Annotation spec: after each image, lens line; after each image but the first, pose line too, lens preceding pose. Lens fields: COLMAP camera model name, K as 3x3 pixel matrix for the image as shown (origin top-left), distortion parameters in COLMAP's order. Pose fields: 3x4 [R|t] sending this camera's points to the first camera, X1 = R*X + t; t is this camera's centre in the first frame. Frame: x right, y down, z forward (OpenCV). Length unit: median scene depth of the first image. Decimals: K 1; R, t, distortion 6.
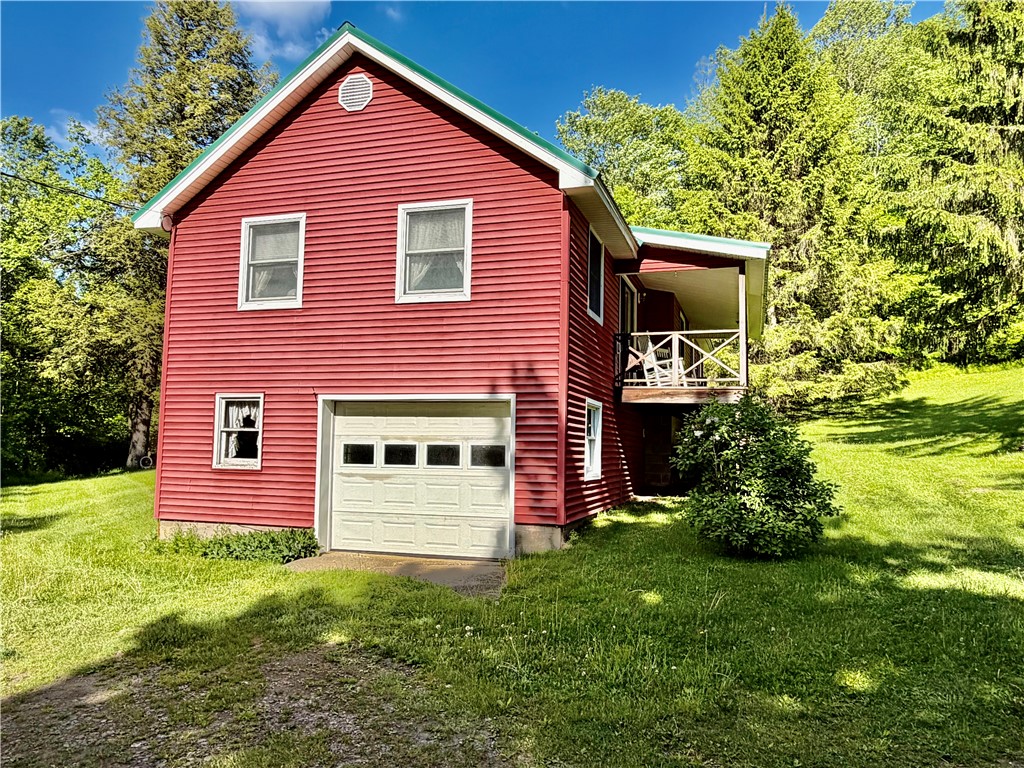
lens RADIAL K [[748.0, 0, 512.0], [0, 748.0, 384.0], [0, 0, 1]] dist [0.000608, 0.000500]
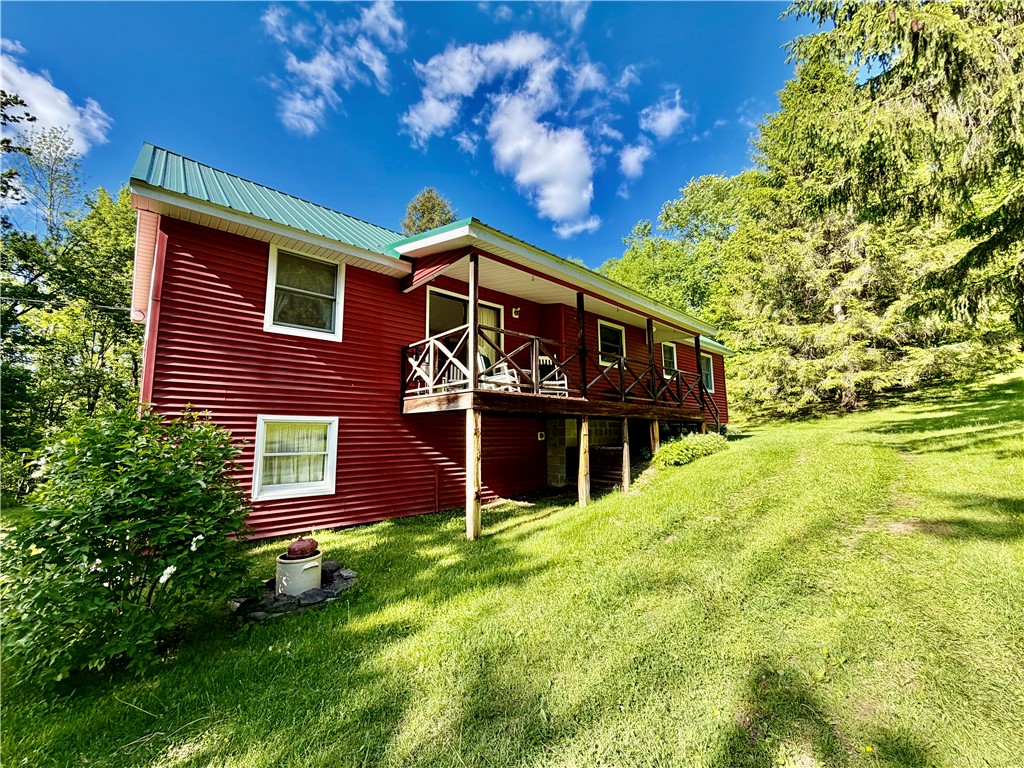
lens RADIAL K [[411.6, 0, 512.0], [0, 411.6, 384.0], [0, 0, 1]] dist [0.000077, -0.000006]
pose [[0.867354, -0.089443, -0.489589, 0.390455], [0.070823, 0.995889, -0.056470, 0.019028], [0.492628, 0.014306, 0.870123, 0.413160]]
